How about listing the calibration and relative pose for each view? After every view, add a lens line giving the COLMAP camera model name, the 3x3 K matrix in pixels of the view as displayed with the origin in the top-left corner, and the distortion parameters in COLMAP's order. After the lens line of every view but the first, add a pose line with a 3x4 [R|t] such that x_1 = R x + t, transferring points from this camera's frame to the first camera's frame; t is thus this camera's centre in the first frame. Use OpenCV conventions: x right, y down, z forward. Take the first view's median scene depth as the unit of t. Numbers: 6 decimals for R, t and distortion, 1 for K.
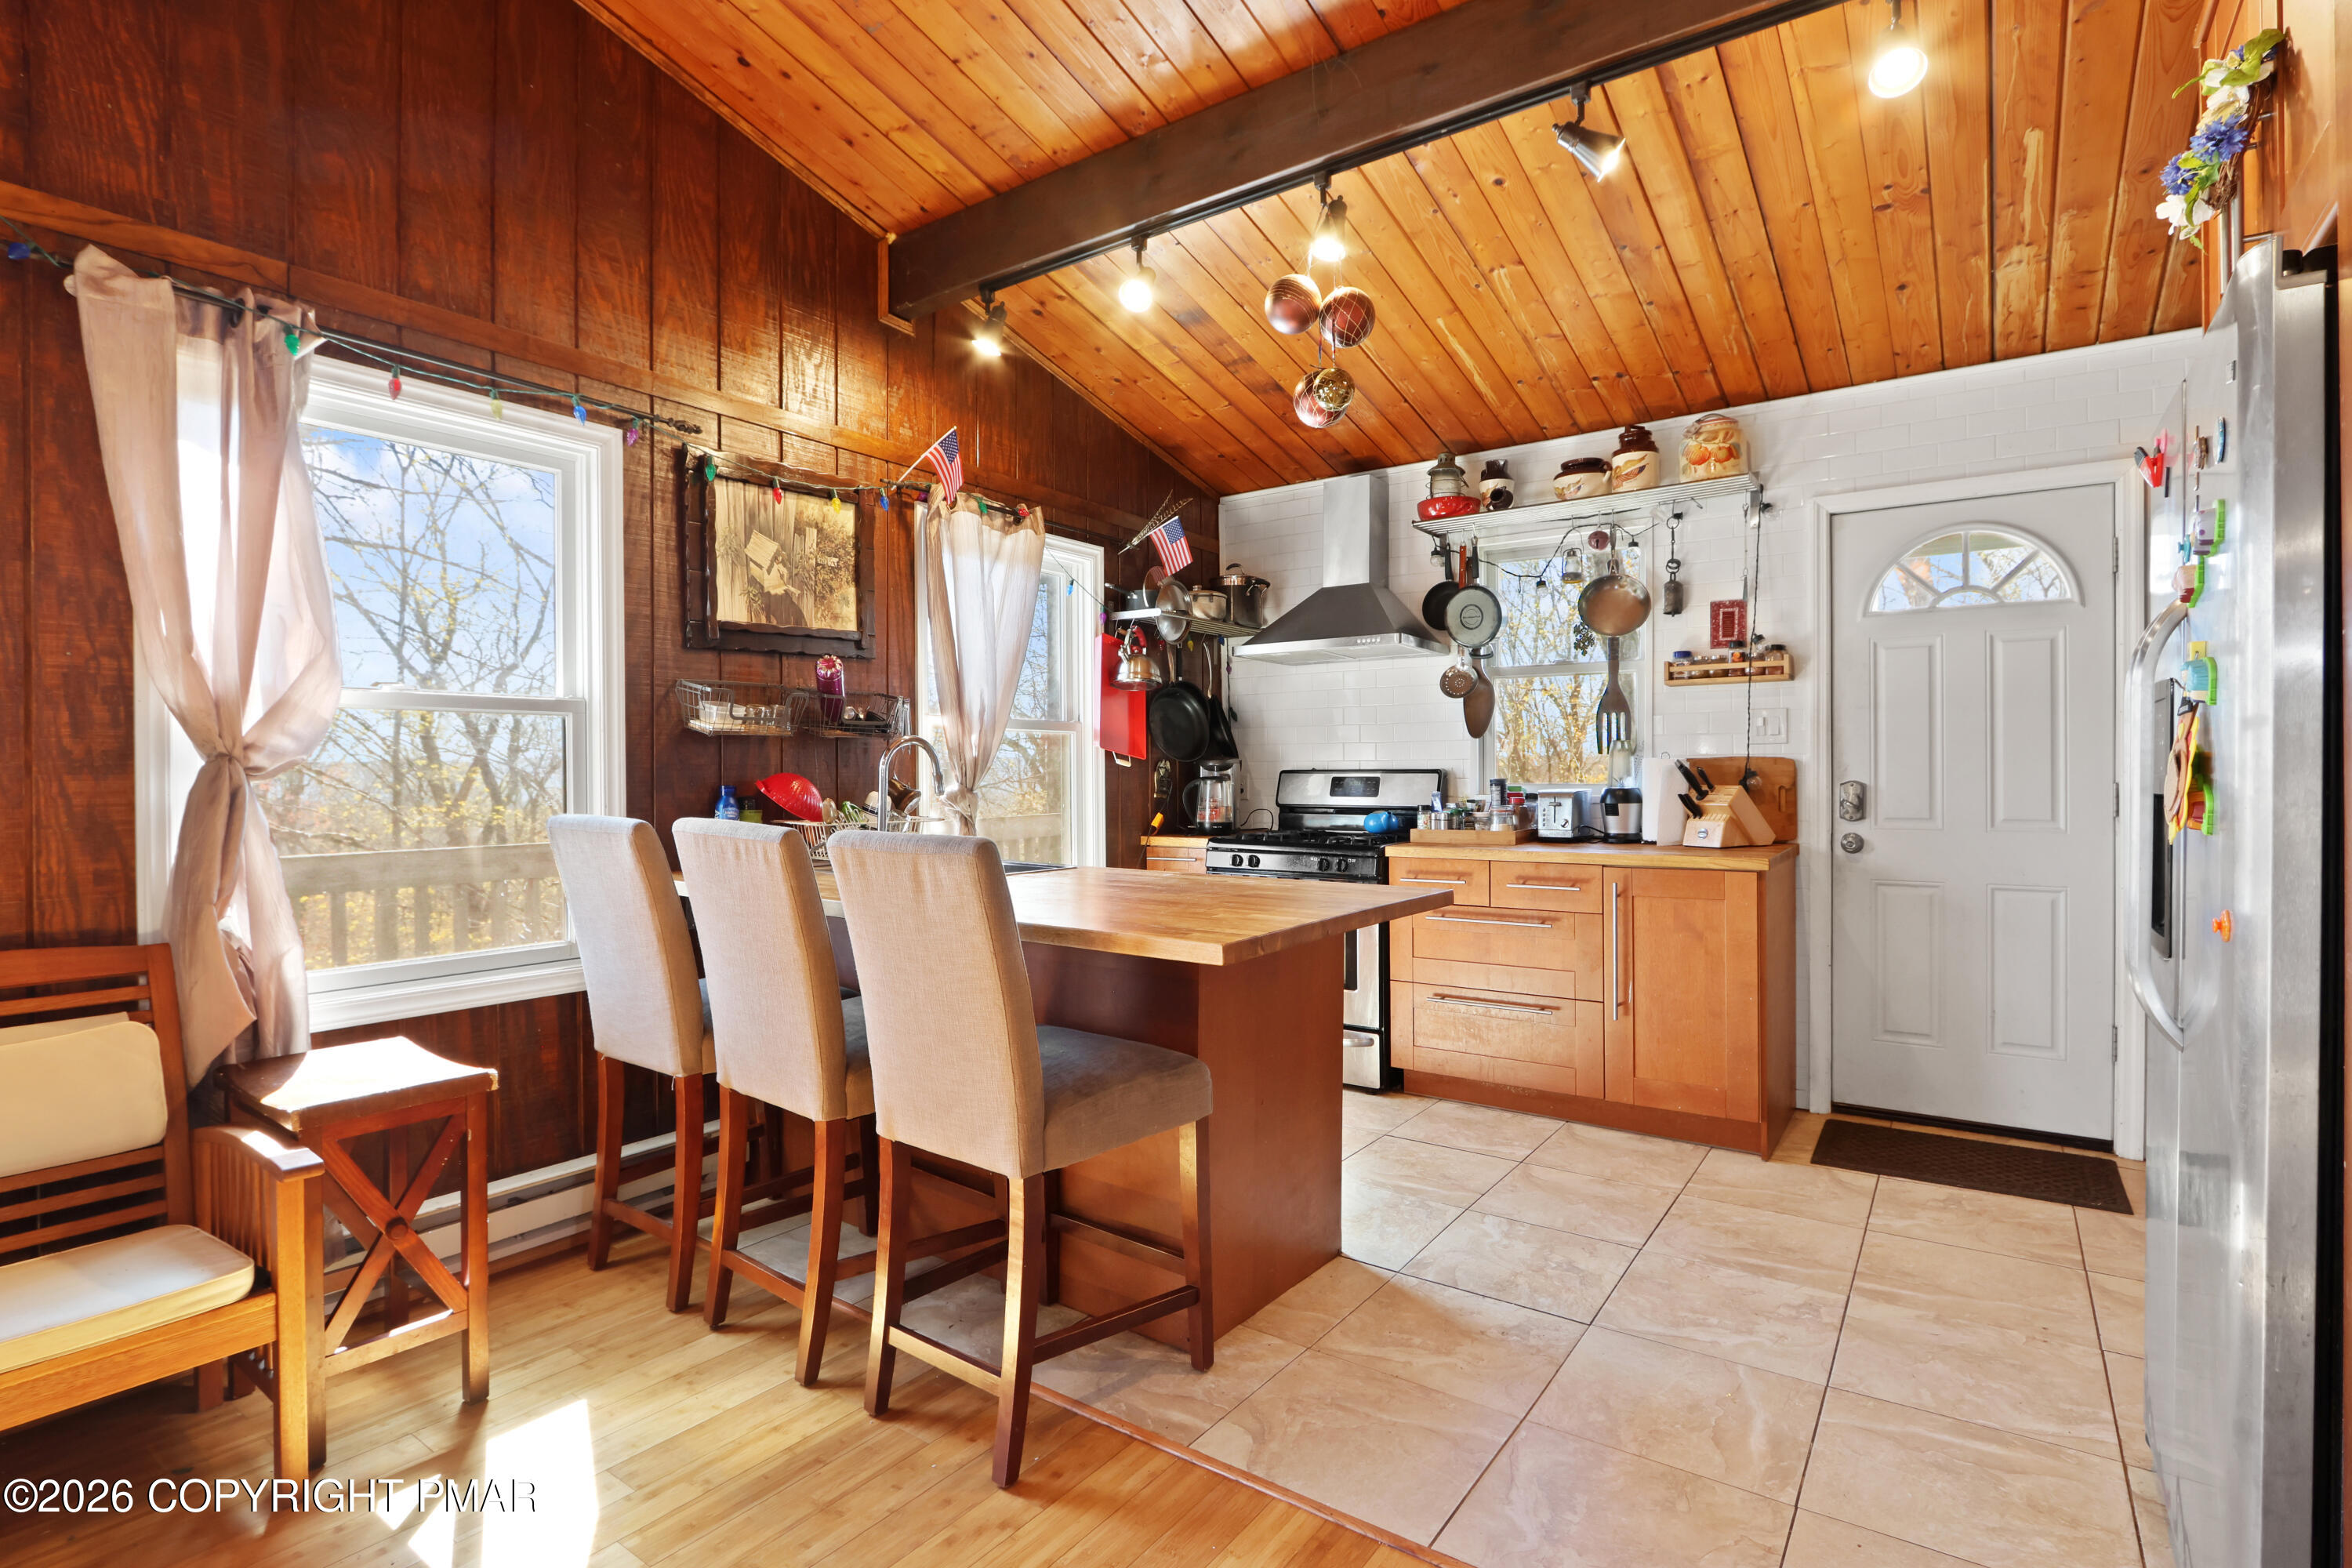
lens RADIAL K [[1118.5, 0, 1171.4], [0, 1118.5, 776.4], [0, 0, 1]] dist [-0.019004, -0.000439]
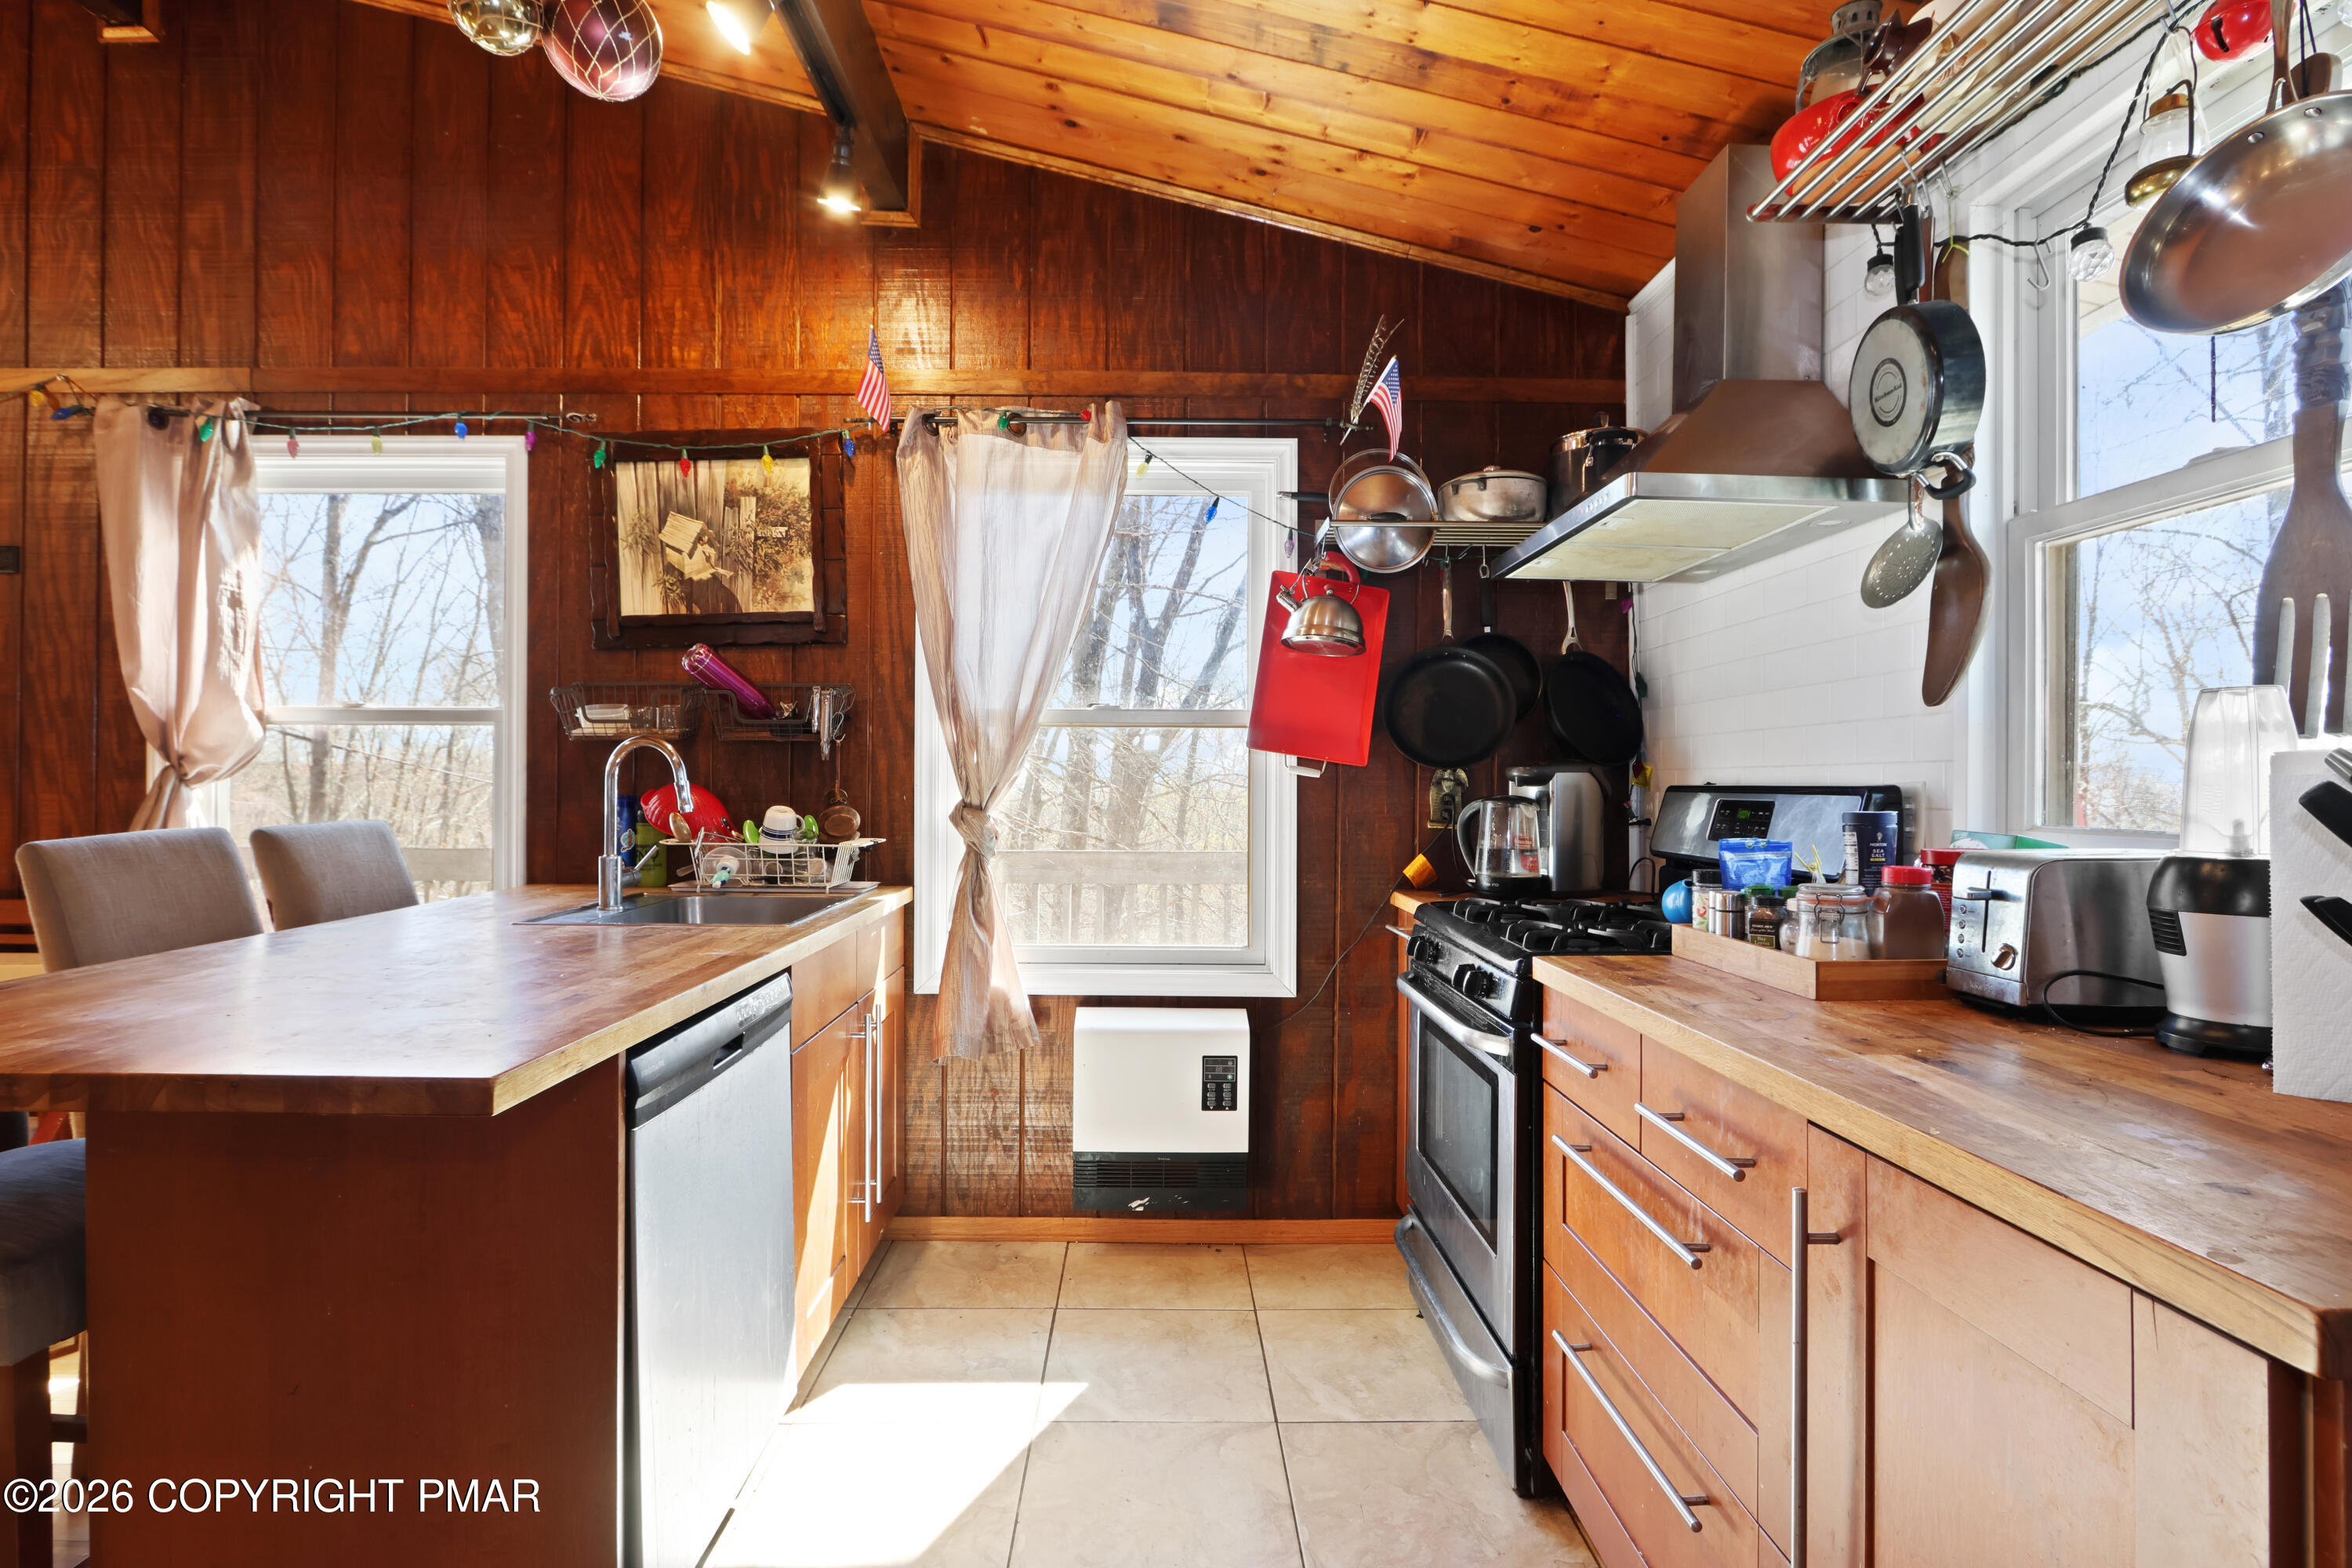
lens RADIAL K [[1118.5, 0, 1173.9], [0, 1118.5, 786.2], [0, 0, 1]] dist [-0.019004, -0.000439]
pose [[0.596760, 0.004311, -0.802408, 0.577515], [-0.010667, 0.999940, -0.002561, -0.002196], [0.802349, 0.010088, 0.596770, 0.781970]]
